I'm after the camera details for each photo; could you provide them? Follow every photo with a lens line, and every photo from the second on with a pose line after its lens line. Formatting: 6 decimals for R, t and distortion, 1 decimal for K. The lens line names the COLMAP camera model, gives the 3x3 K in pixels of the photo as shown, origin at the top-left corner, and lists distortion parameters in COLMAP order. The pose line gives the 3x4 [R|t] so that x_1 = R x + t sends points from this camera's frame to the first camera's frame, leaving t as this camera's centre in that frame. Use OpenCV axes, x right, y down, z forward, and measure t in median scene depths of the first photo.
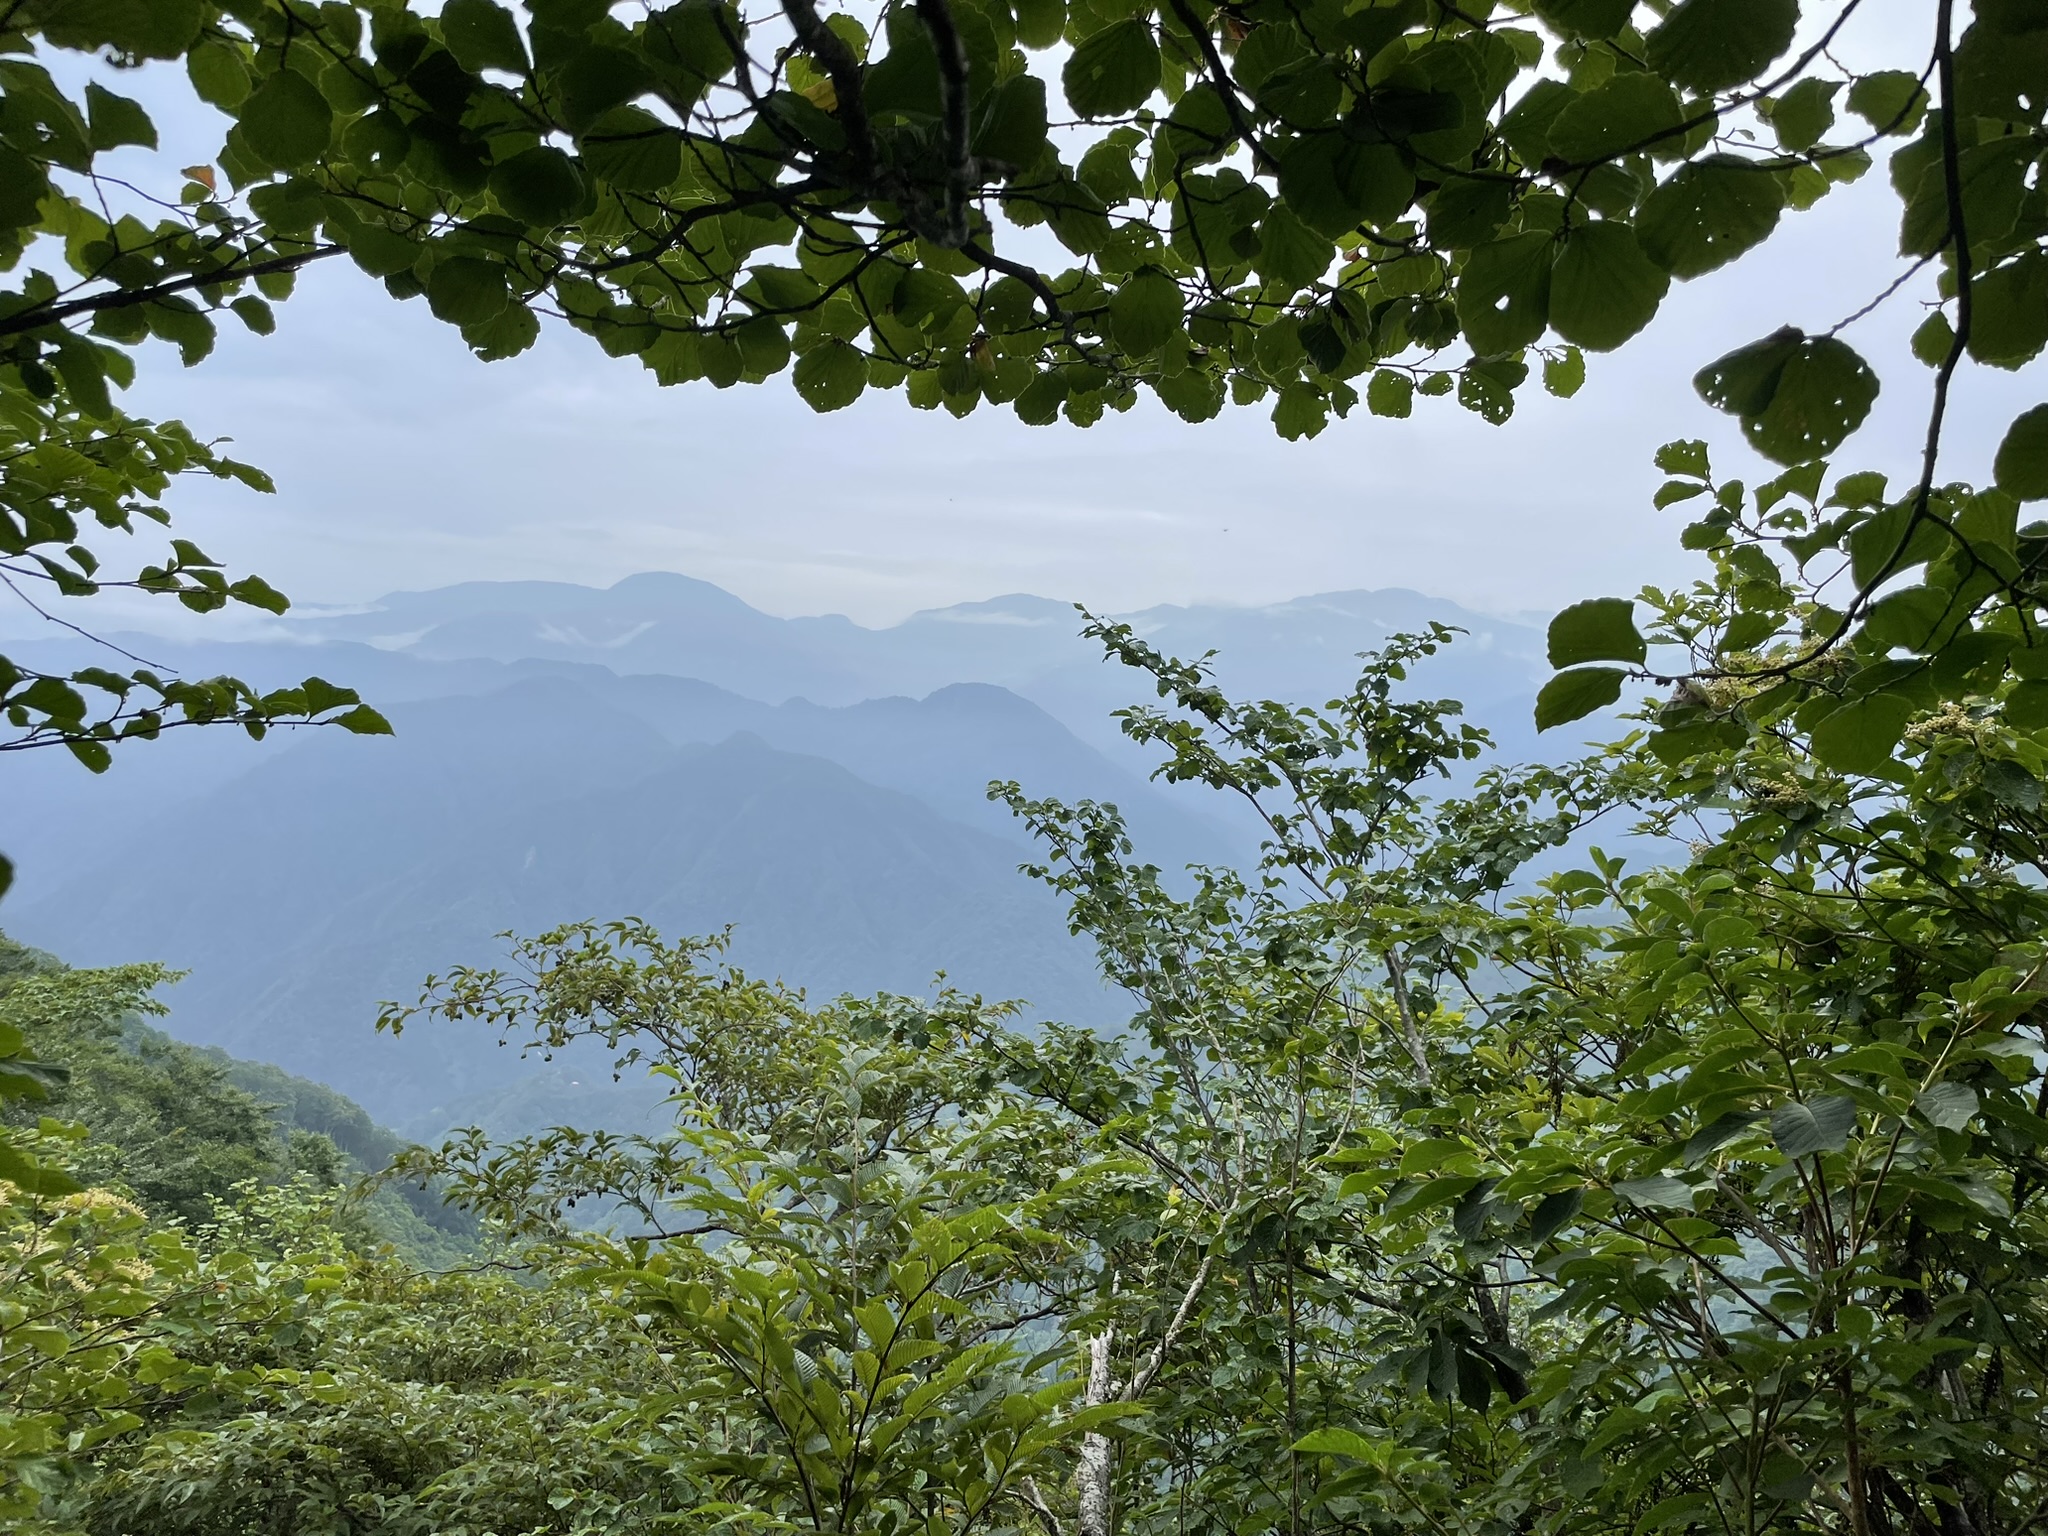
lens RADIAL K [[1514.0, 0, 1024.0], [0, 1514.0, 768.0], [0, 0, 1]] dist [0.111438, -0.148165]
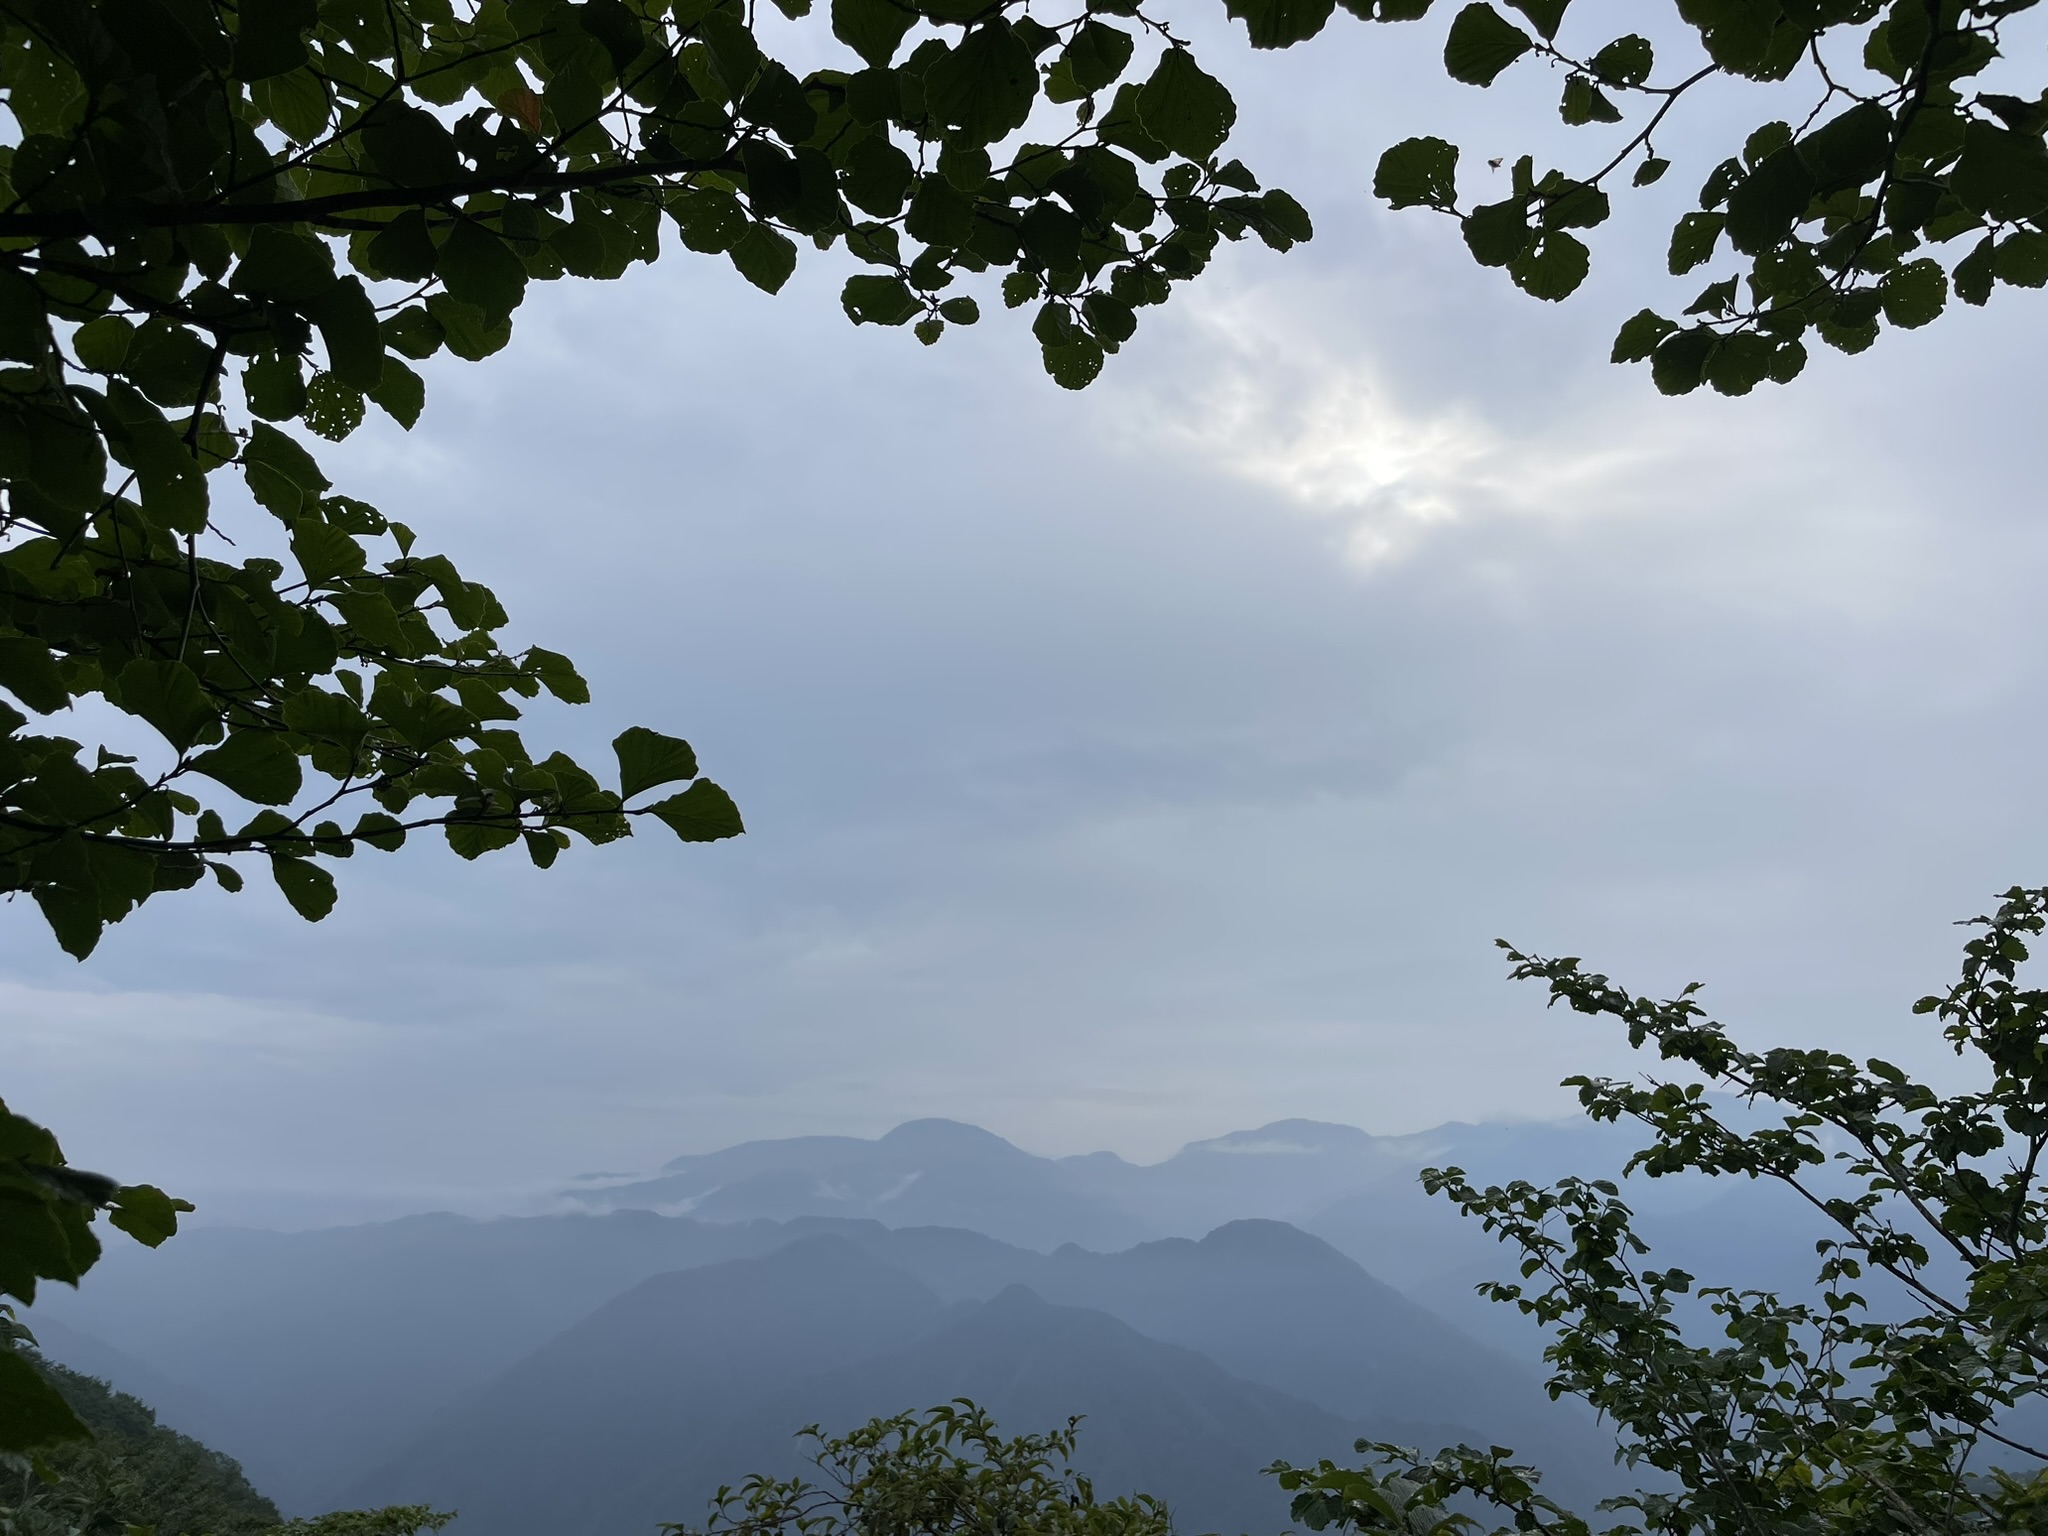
lens RADIAL K [[1514.0, 0, 1024.0], [0, 1514.0, 768.0], [0, 0, 1]] dist [0.111438, -0.148165]
pose [[0.983412, -0.097164, -0.153168, -0.080642], [0.039585, 0.939034, -0.341538, 0.073567], [0.177015, 0.329809, 0.927303, 0.175215]]
